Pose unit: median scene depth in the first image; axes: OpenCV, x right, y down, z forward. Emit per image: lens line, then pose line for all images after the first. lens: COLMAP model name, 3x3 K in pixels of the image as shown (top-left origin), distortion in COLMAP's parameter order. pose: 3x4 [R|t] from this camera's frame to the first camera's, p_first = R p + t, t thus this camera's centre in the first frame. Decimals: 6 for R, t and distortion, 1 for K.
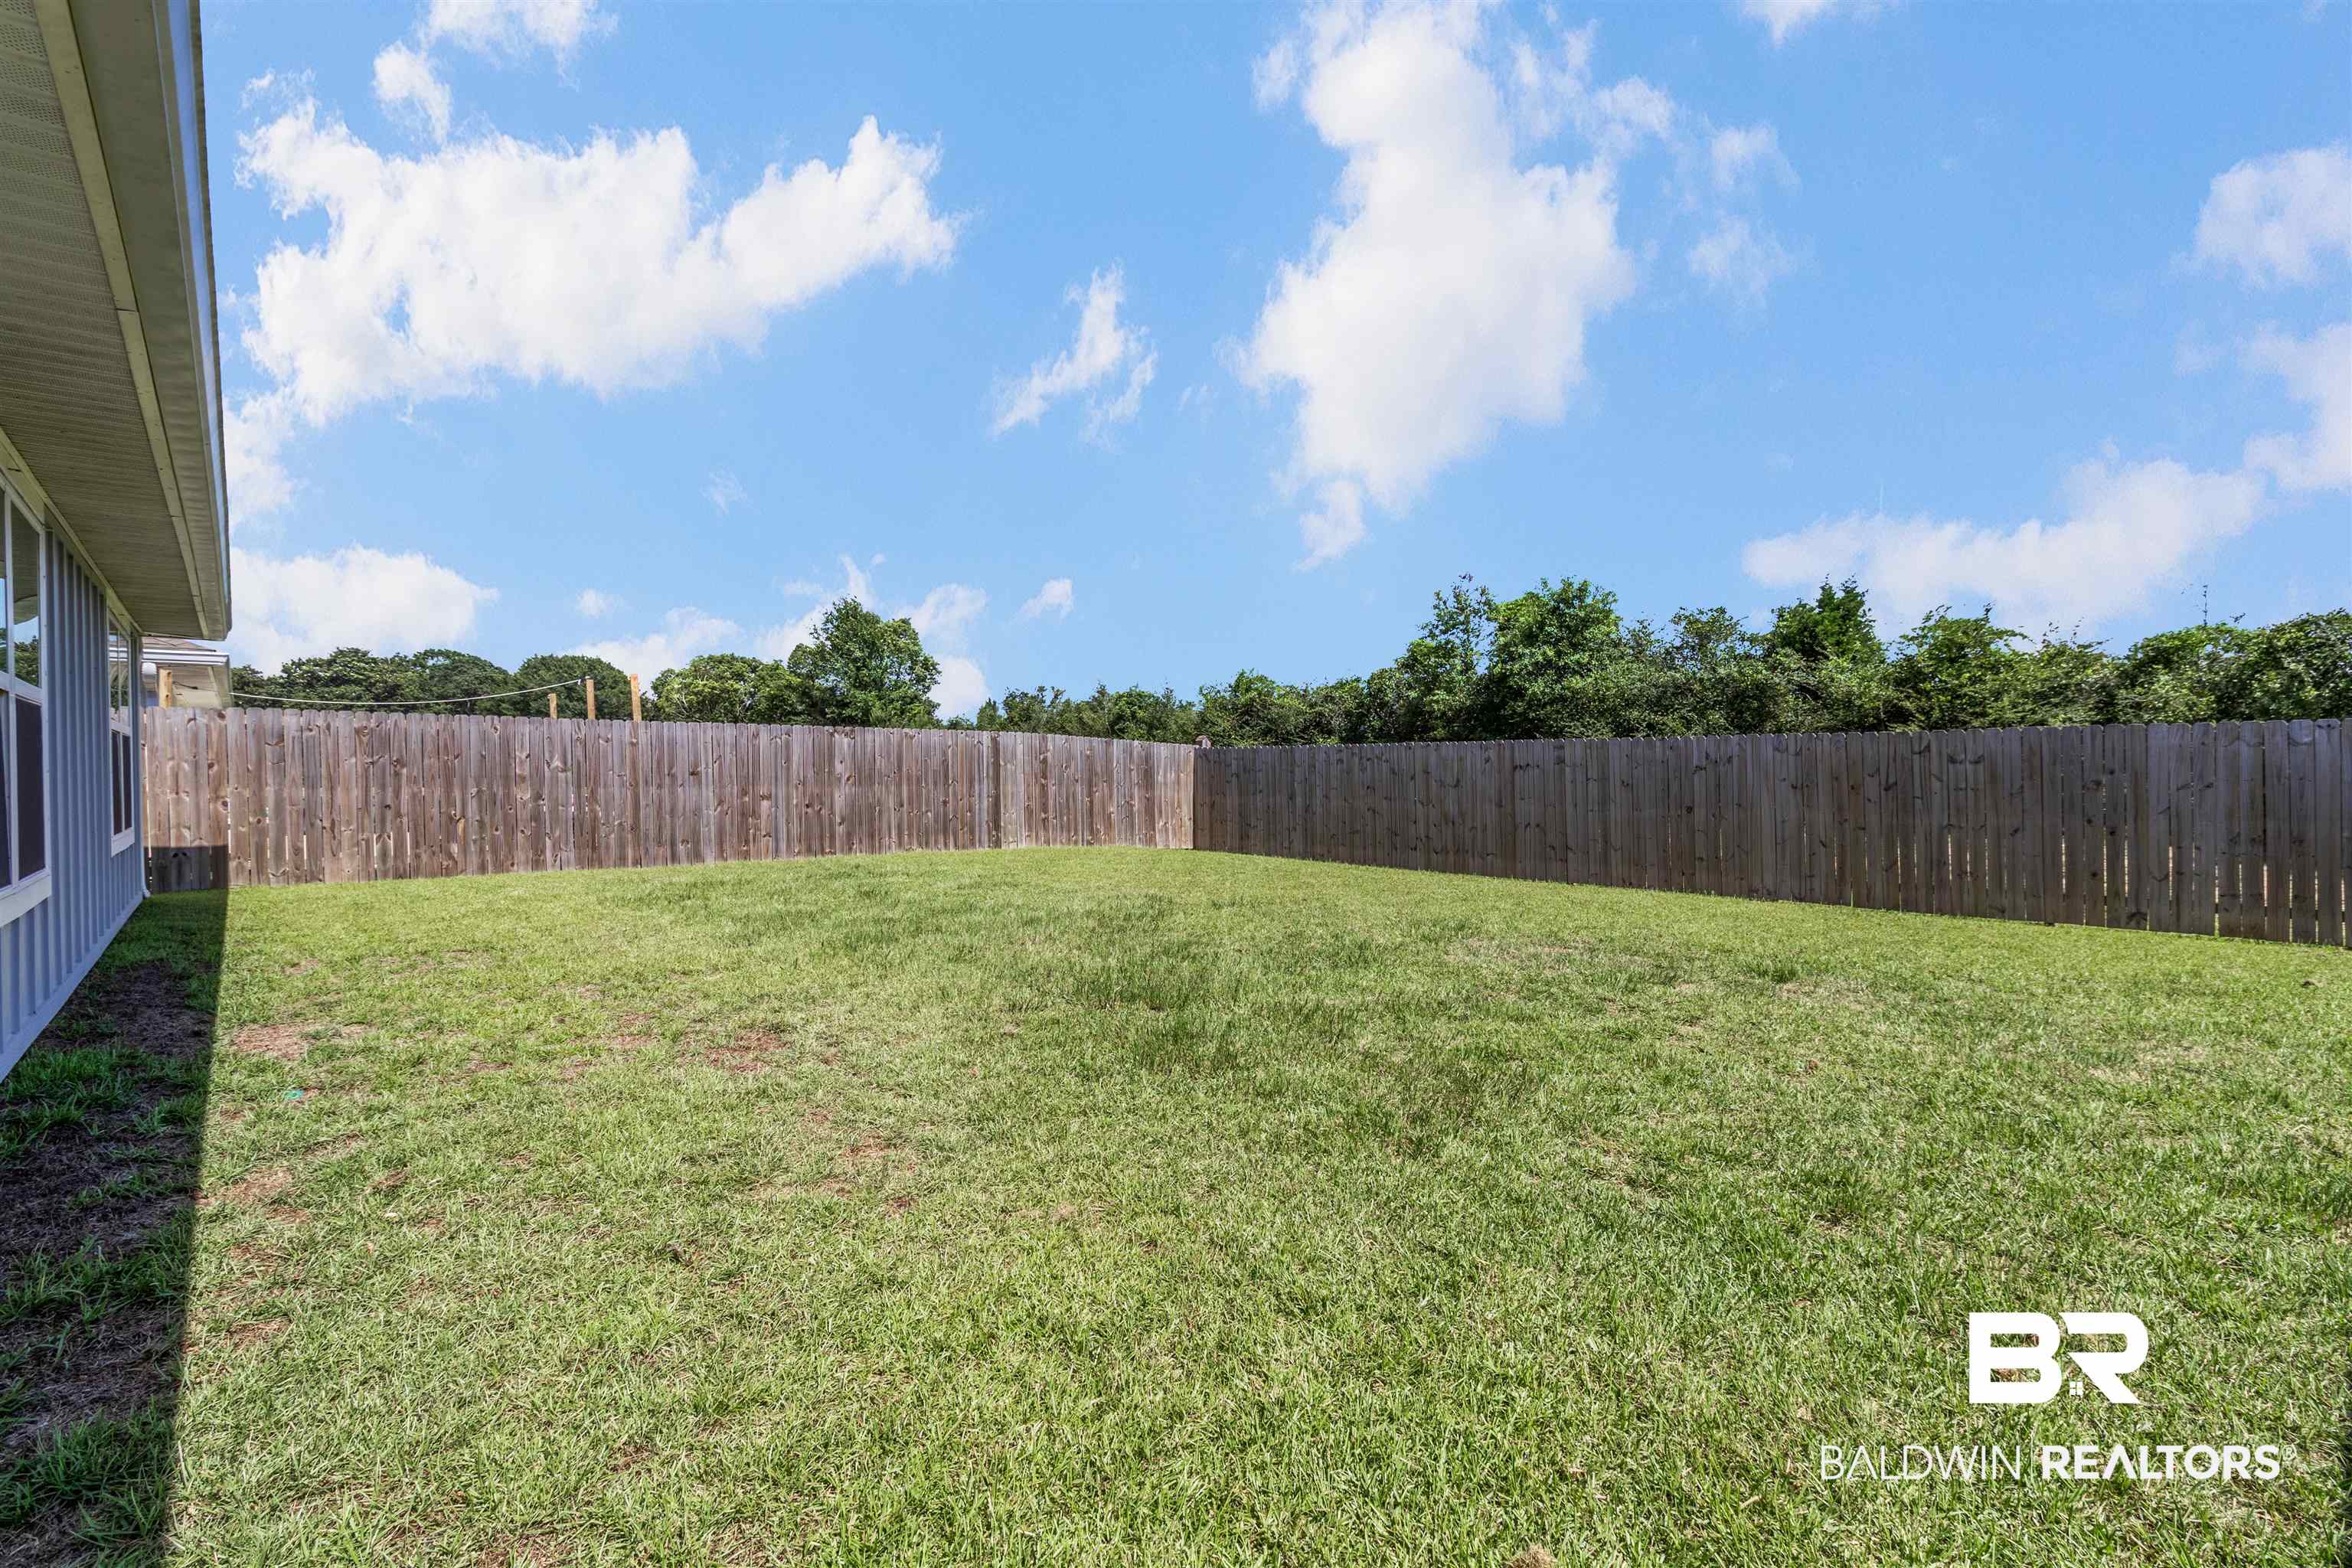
lens RADIAL K [[1094.0, 0, 1176.8], [0, 1094.0, 773.8], [0, 0, 1]] dist [-0.003452, 0.002690]
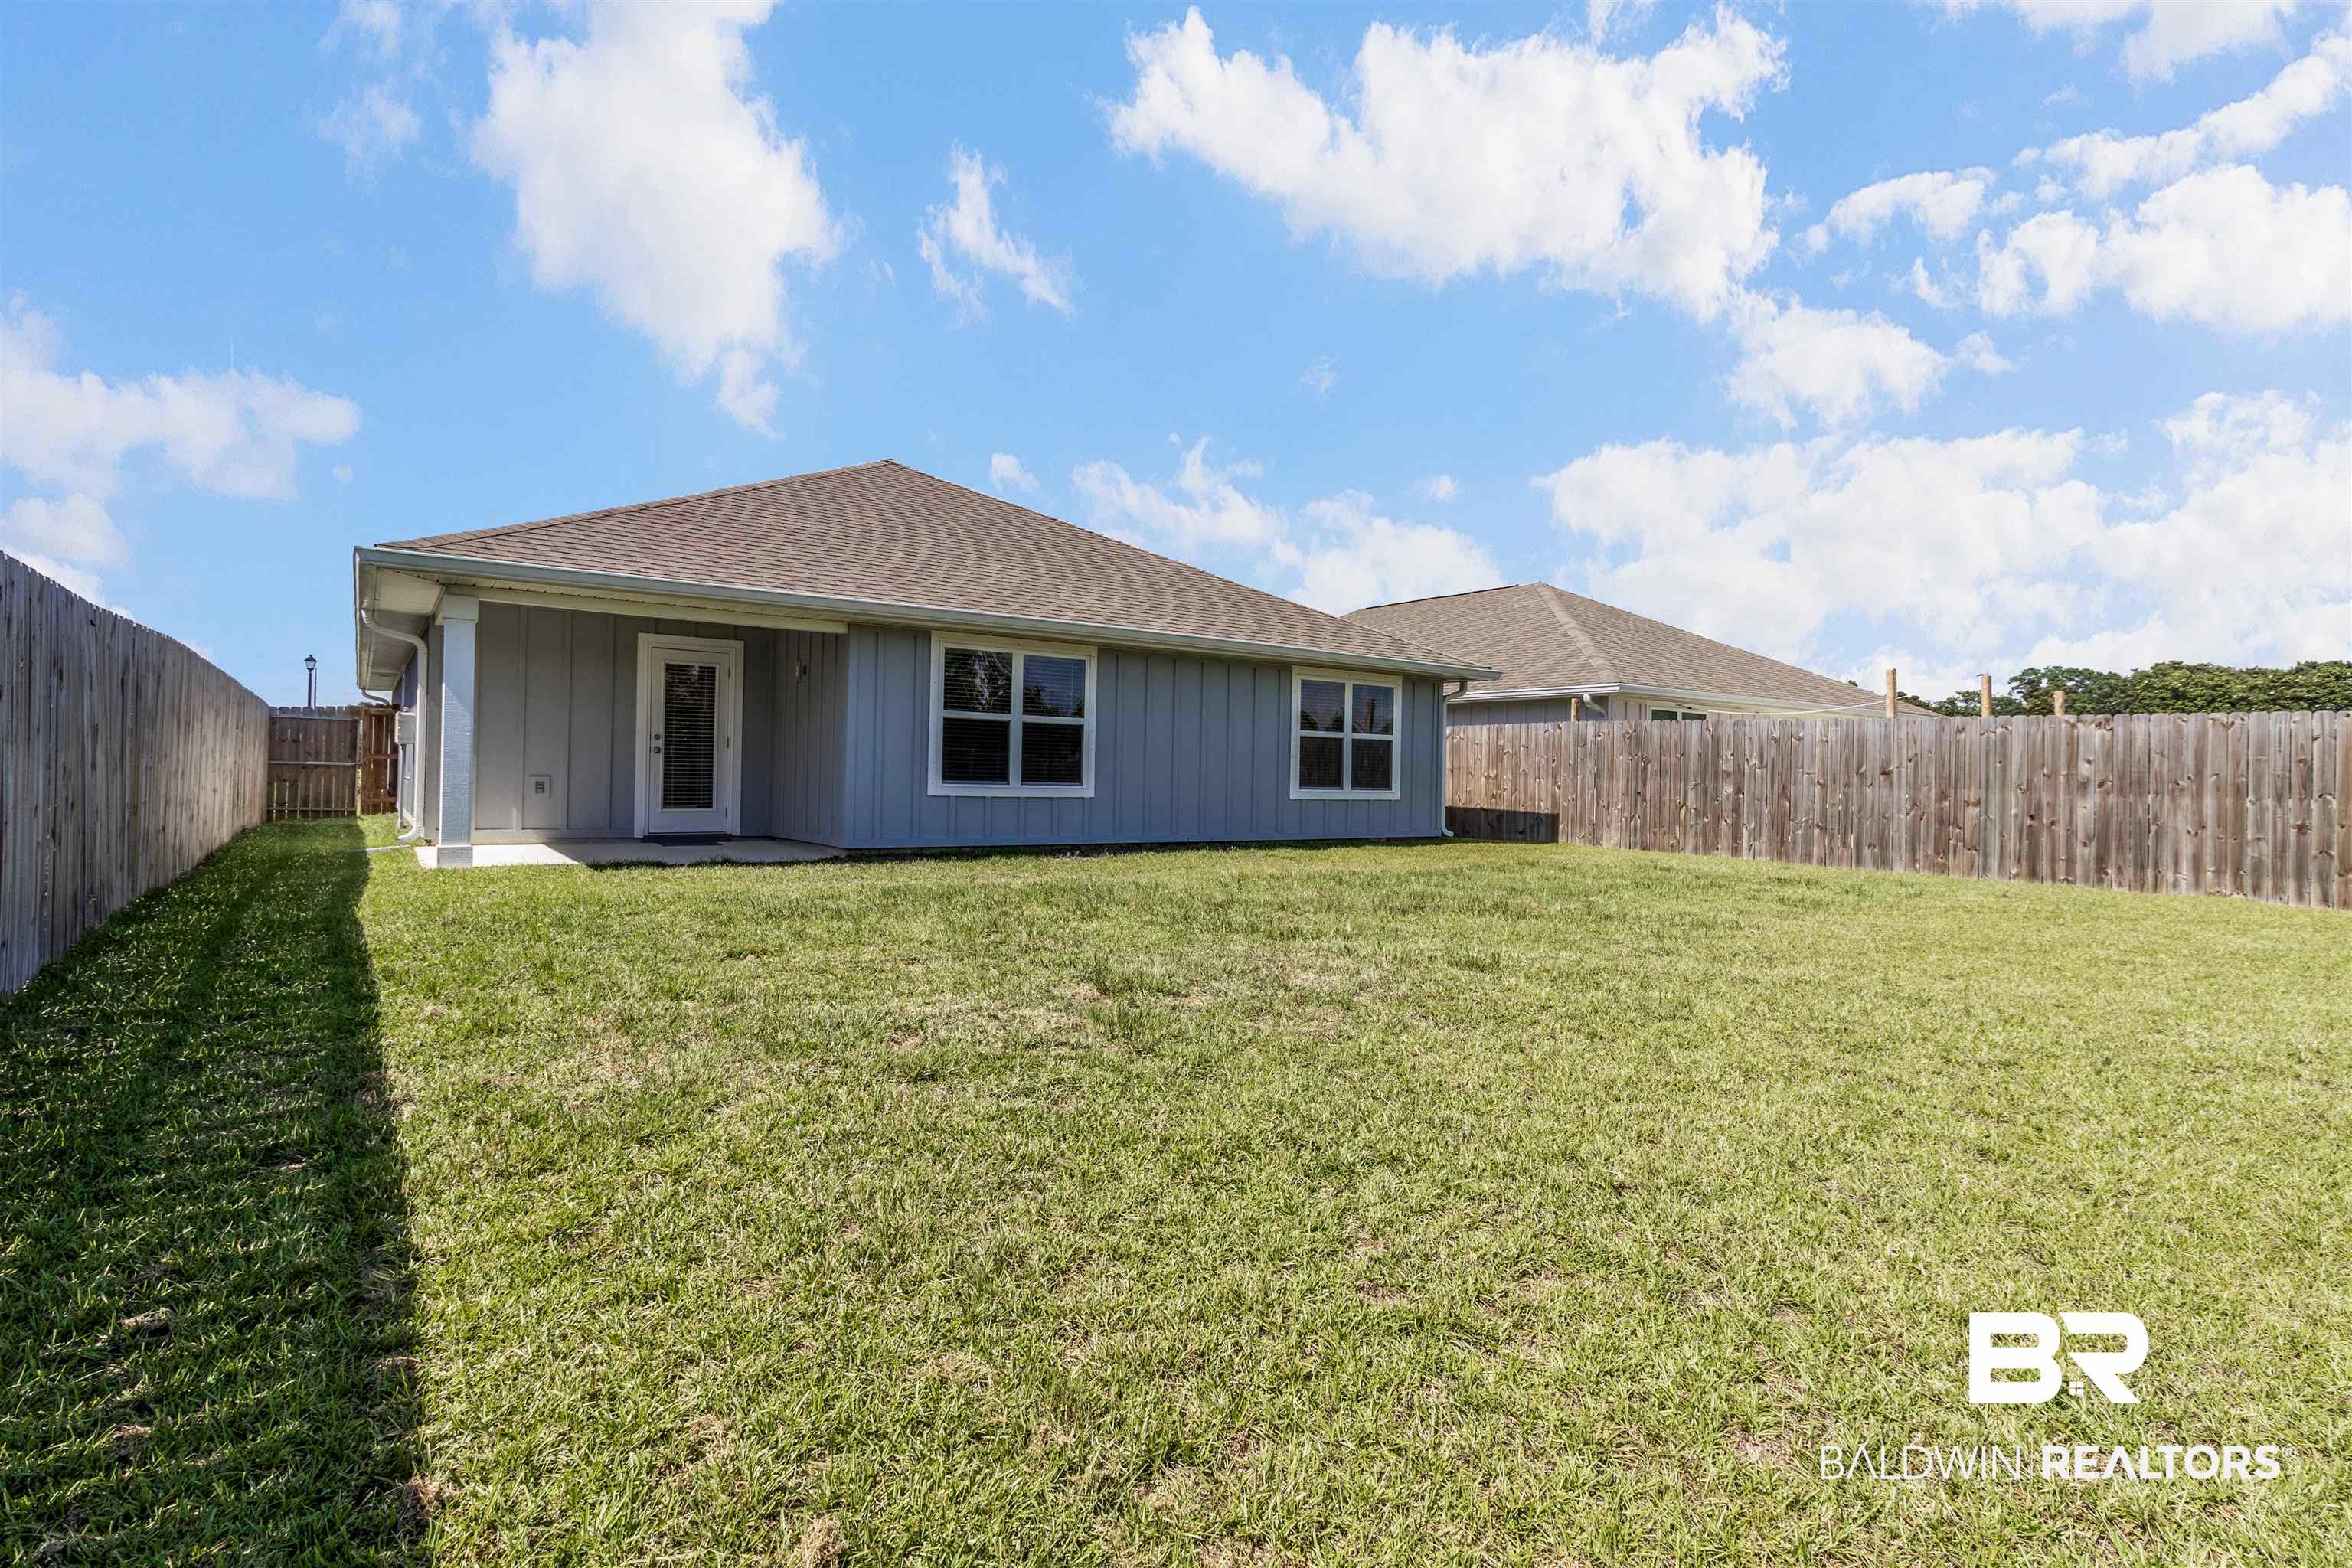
lens RADIAL K [[1094.0, 0, 1176.8], [0, 1094.0, 778.5], [0, 0, 1]] dist [-0.003452, 0.002690]
pose [[-0.066799, 0.007958, -0.997735, 0.520937], [-0.032014, 0.999436, 0.010115, 0.014139], [0.997253, 0.032617, -0.066507, 0.458697]]
